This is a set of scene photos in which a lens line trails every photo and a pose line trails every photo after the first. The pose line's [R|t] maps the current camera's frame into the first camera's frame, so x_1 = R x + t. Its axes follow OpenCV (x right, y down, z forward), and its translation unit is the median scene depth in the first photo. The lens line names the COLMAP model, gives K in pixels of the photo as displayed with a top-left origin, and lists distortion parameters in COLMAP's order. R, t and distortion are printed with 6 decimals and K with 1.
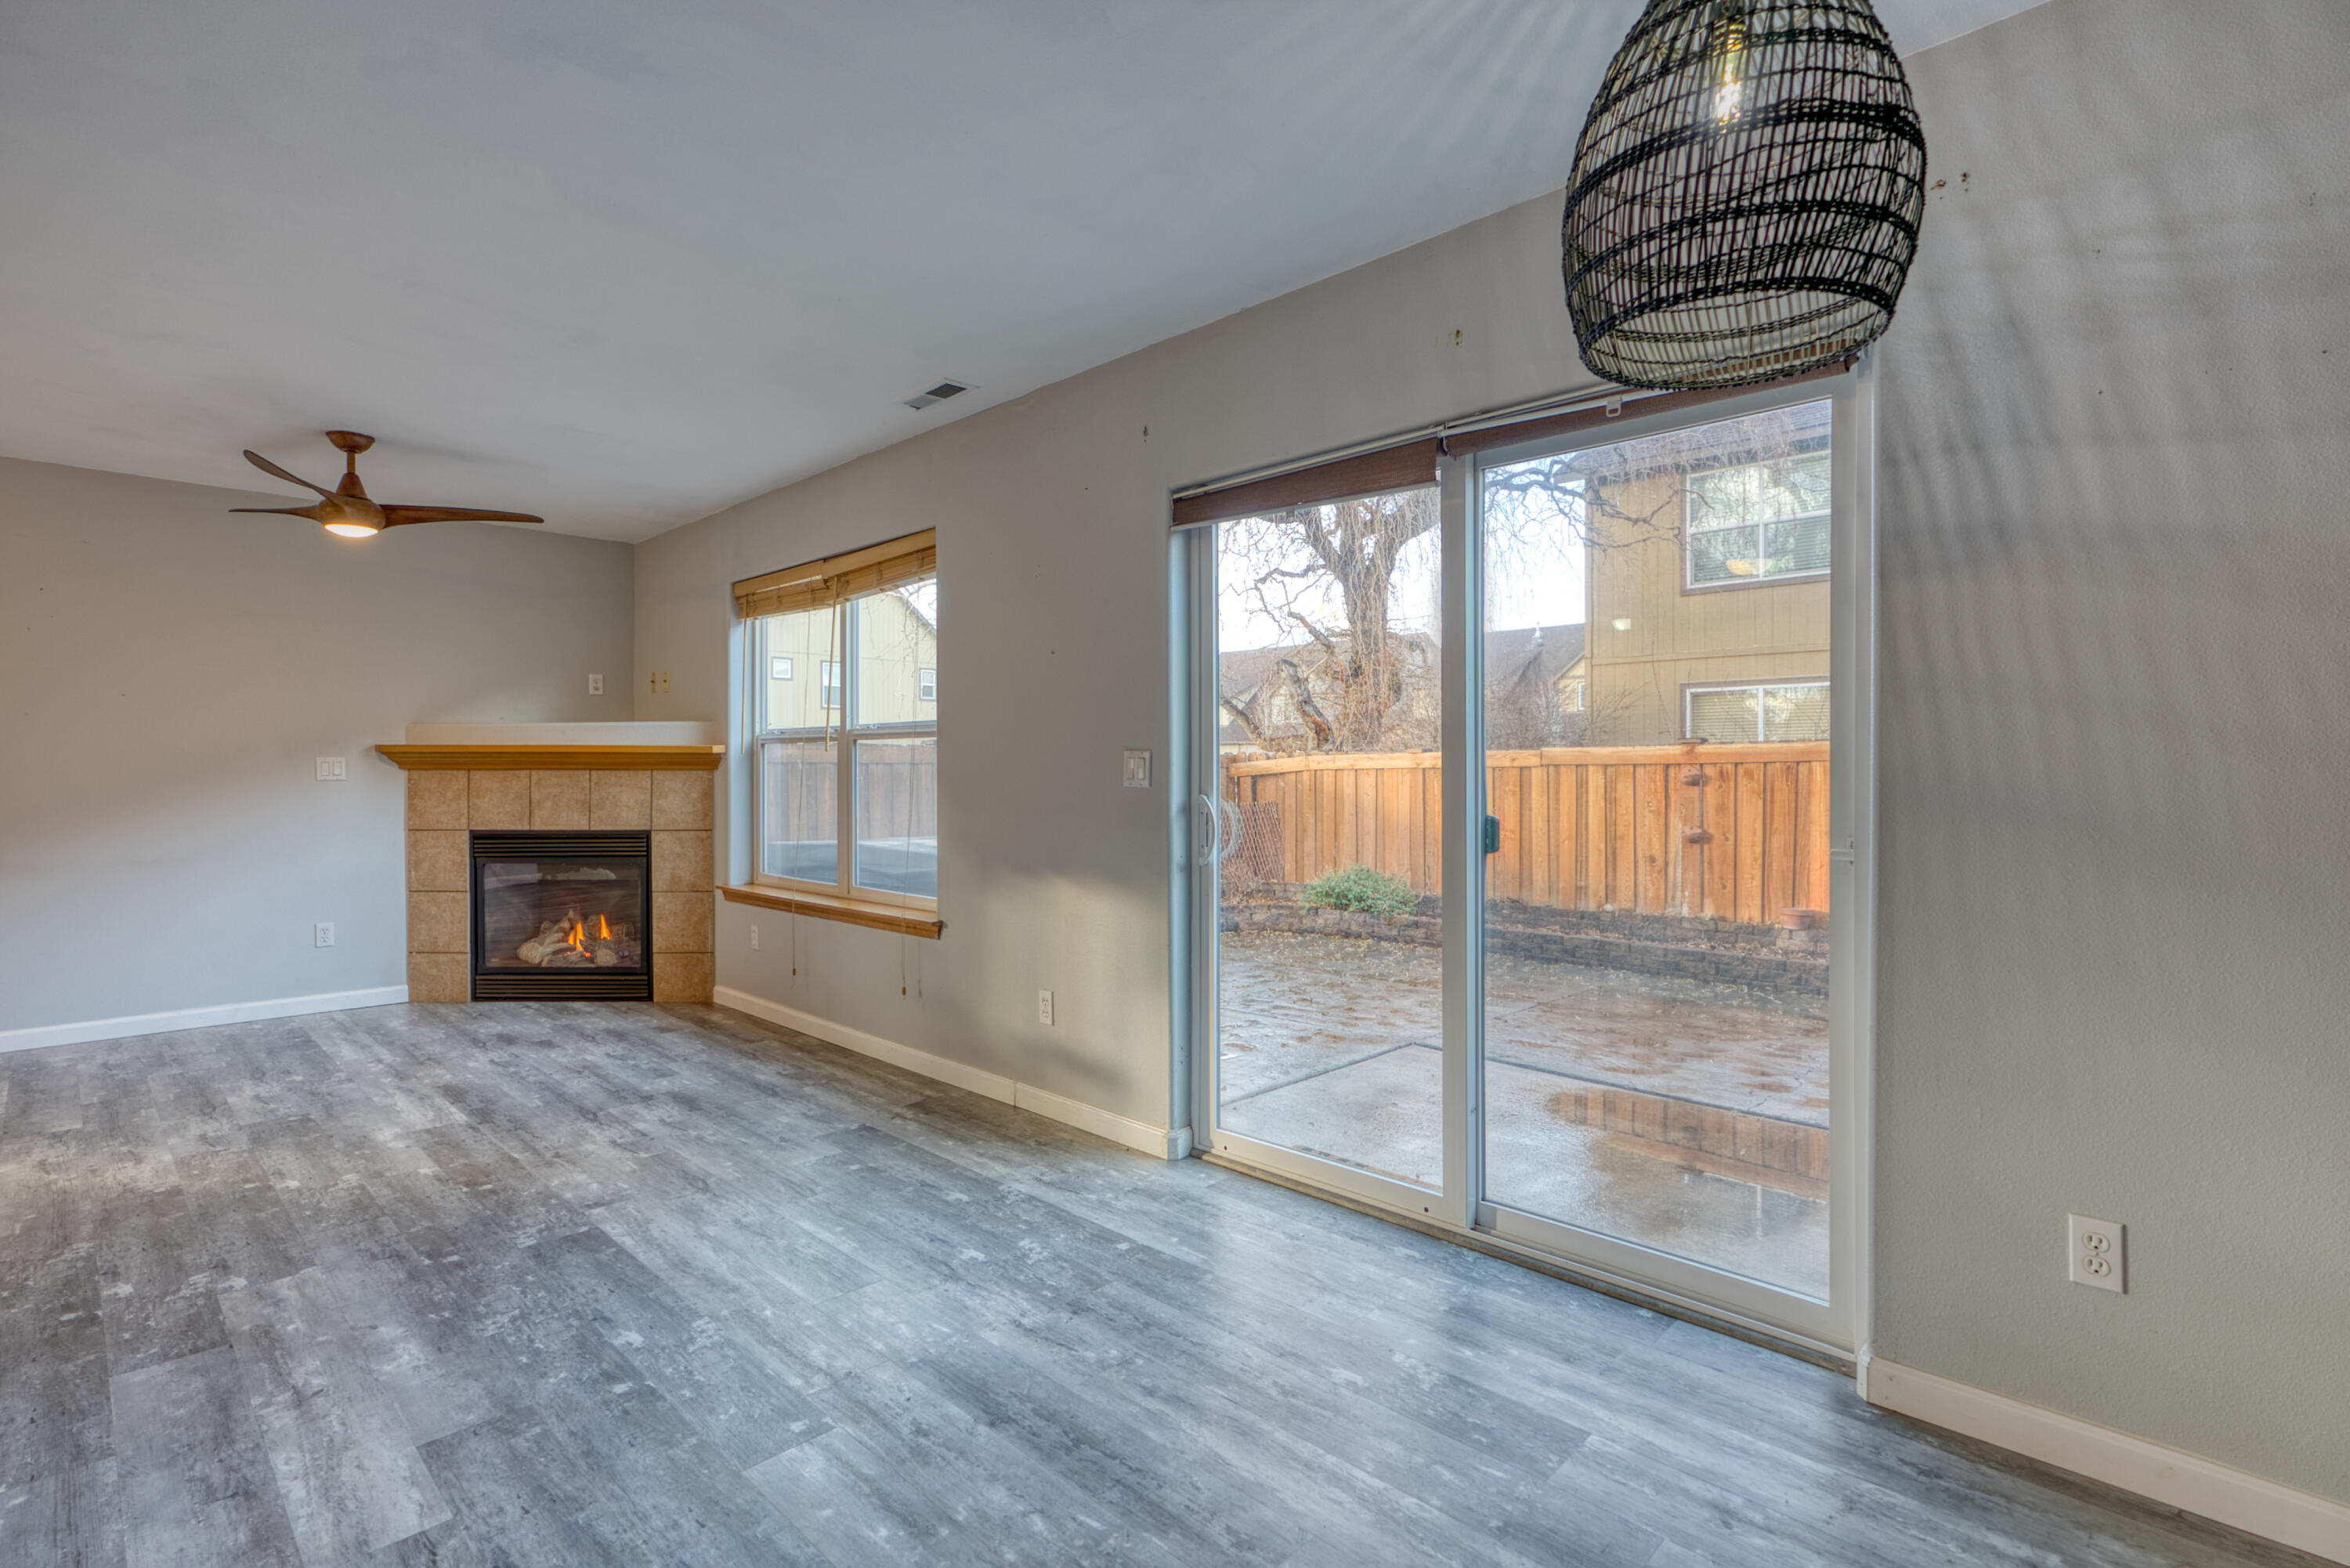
lens RADIAL K [[1104.2, 0, 1170.8], [0, 1104.2, 772.0], [0, 0, 1]] dist [-0.003311, 0.000748]
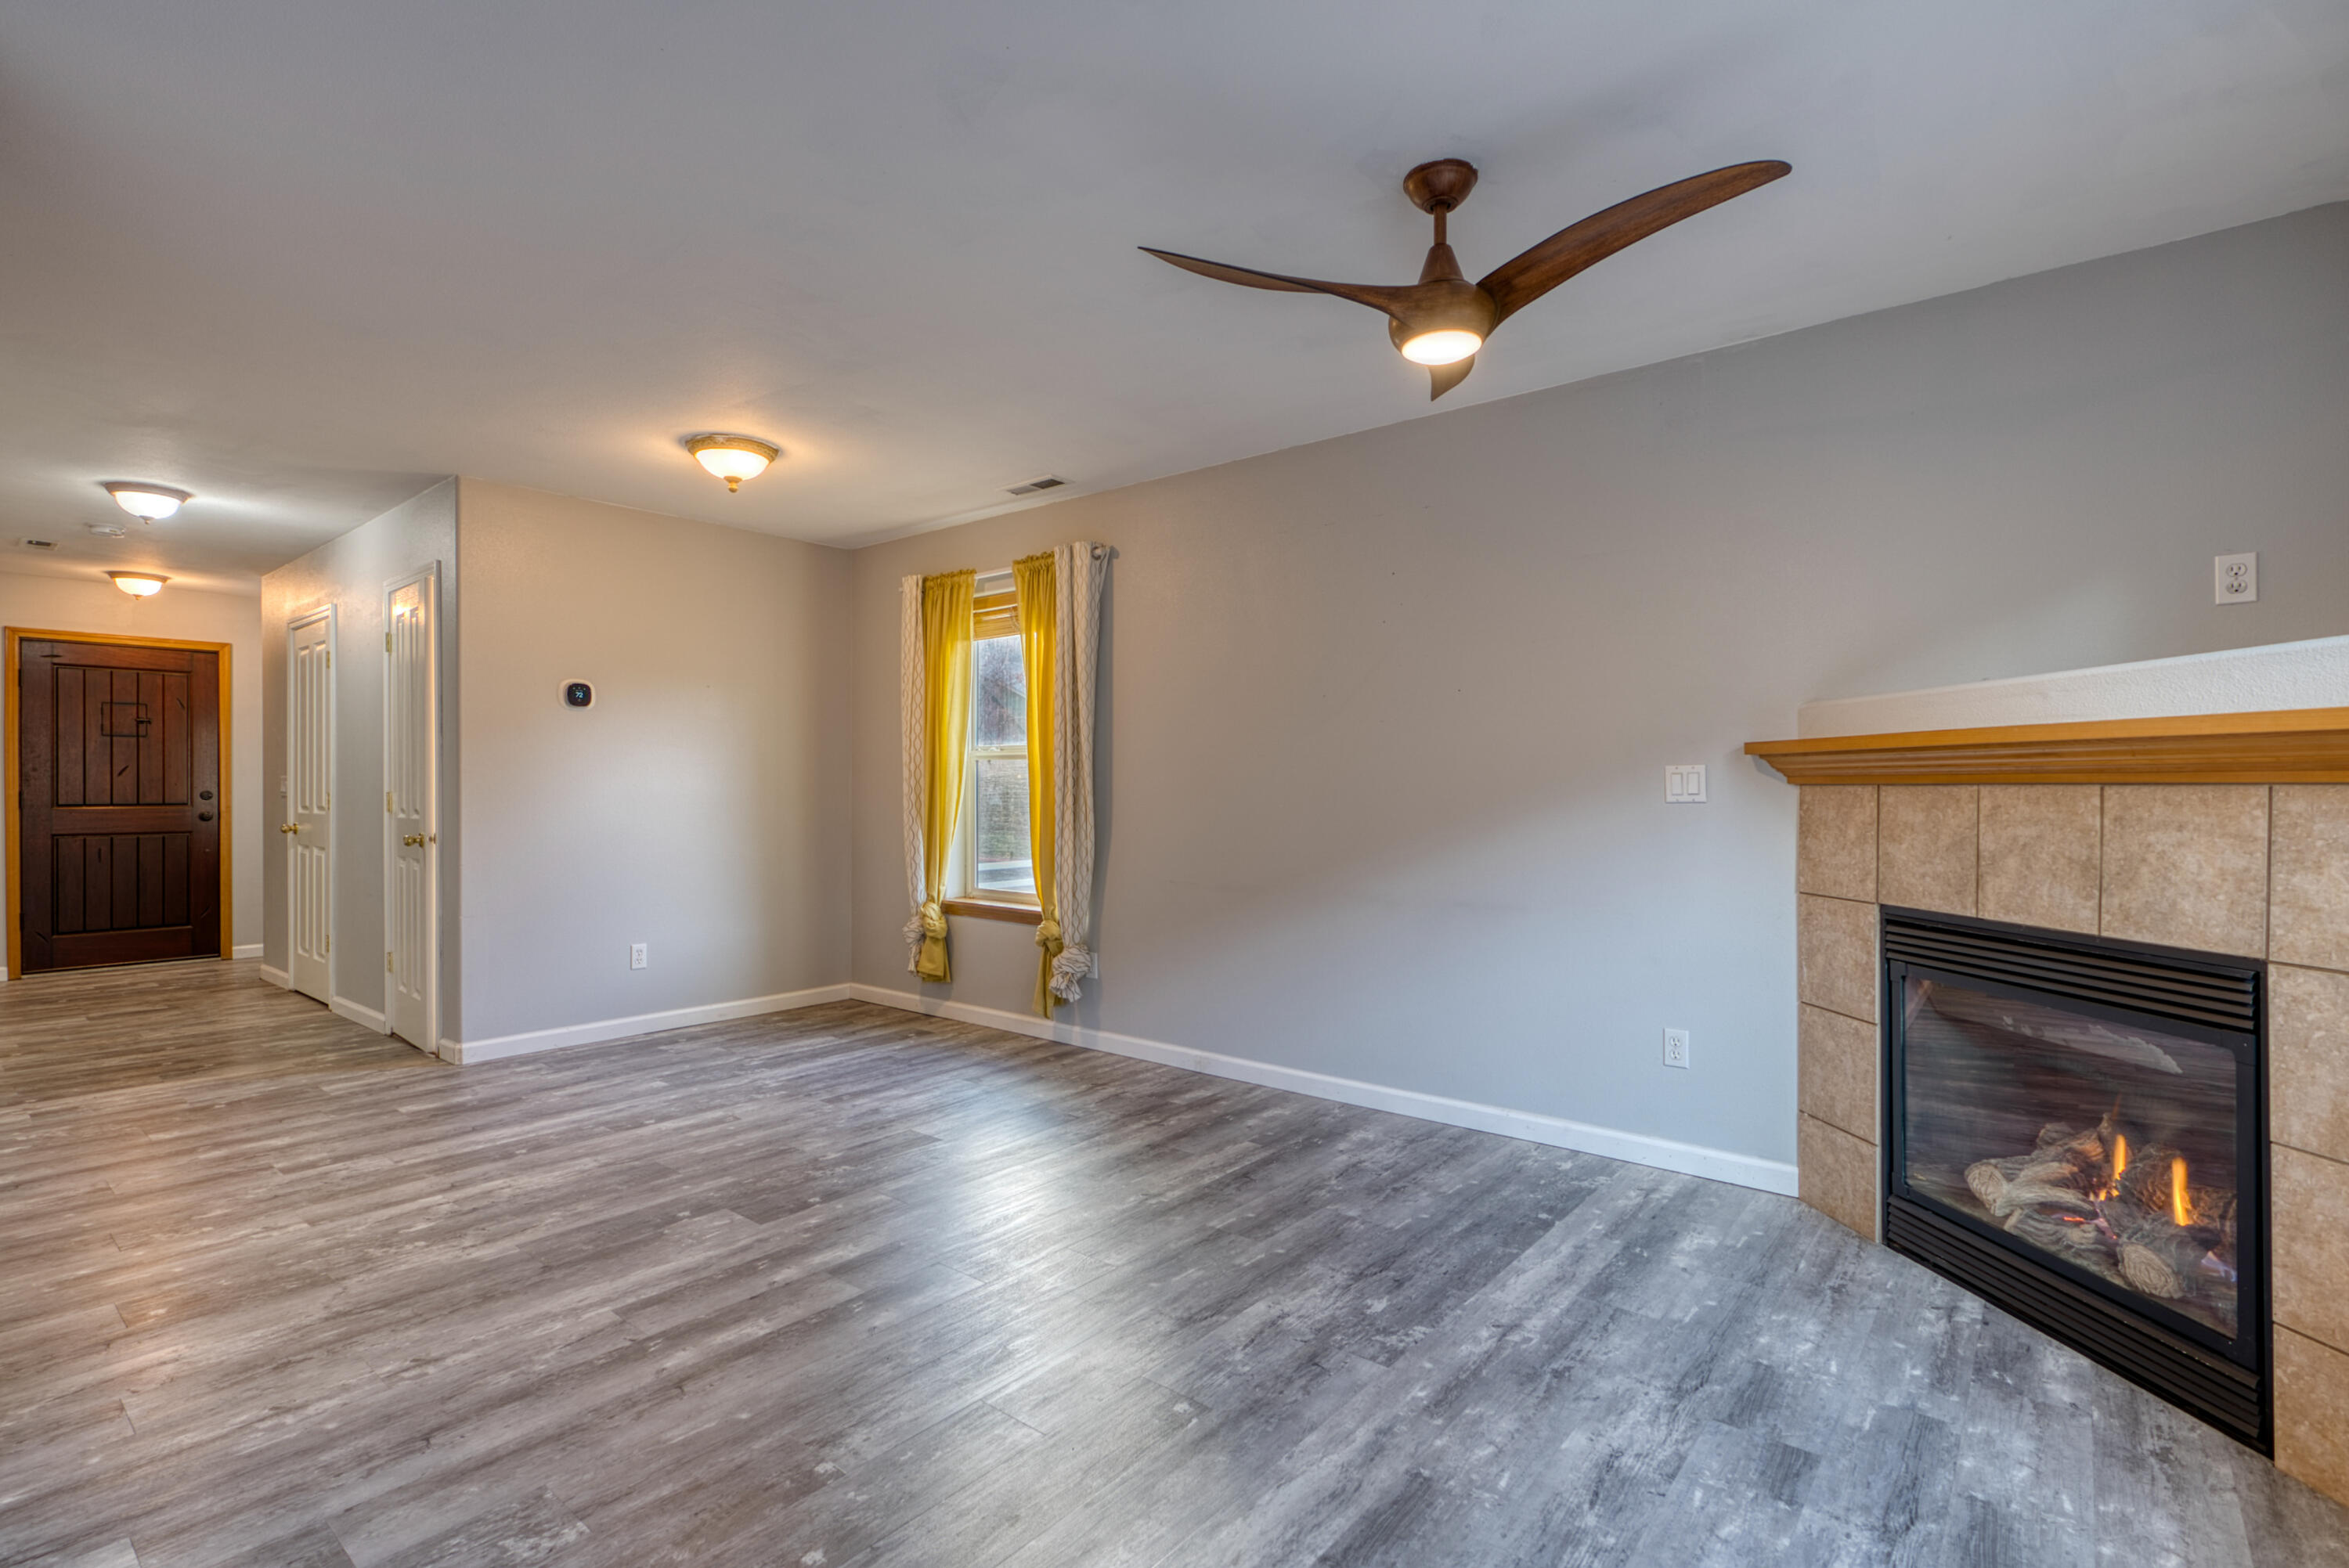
lens RADIAL K [[1098.9, 0, 1172.7], [0, 1098.9, 794.5], [0, 0, 1]] dist [-0.006500, 0.001946]
pose [[0.084473, 0.006811, -0.996403, -0.166566], [-0.000499, 0.999977, 0.006793, -0.000859], [0.996426, -0.000076, 0.084474, 0.649566]]
